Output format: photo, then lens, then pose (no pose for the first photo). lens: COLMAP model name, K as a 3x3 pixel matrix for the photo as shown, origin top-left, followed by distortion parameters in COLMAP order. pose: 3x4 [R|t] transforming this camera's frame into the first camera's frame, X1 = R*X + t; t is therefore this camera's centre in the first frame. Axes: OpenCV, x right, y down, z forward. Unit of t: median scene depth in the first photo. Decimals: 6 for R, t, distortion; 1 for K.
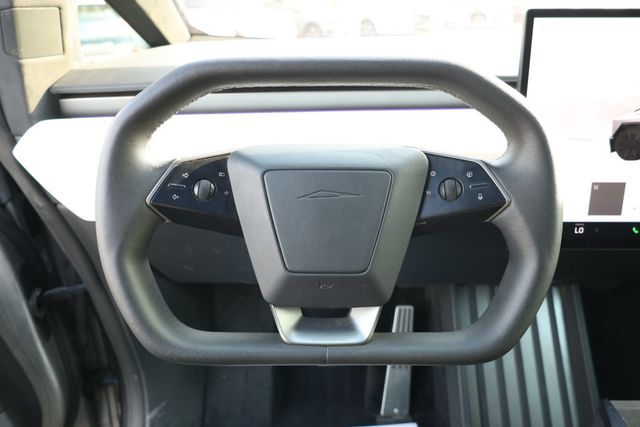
lens RADIAL K [[444.8, 0, 320.0], [0, 444.8, 213.5], [0, 0, 1]] dist [-0.008894, -0.002023]
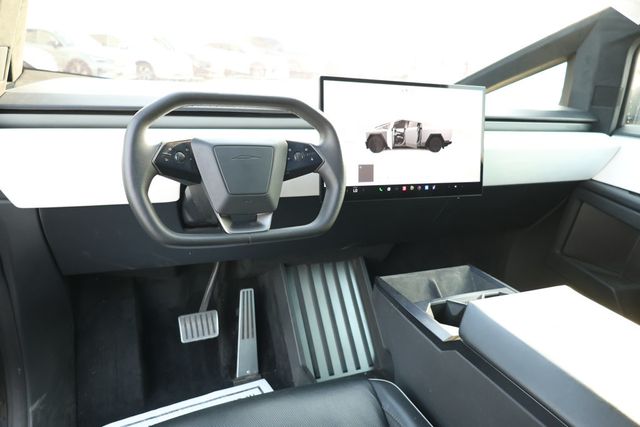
lens RADIAL K [[460.5, 0, 320.0], [0, 460.5, 213.5], [0, 0, 1]] dist [0.006429, 0.002231]
pose [[0.903686, -0.052451, 0.424971, -0.403249], [0.096094, 0.991997, -0.081907, 0.288488], [-0.417273, 0.114856, 0.901494, -0.716923]]
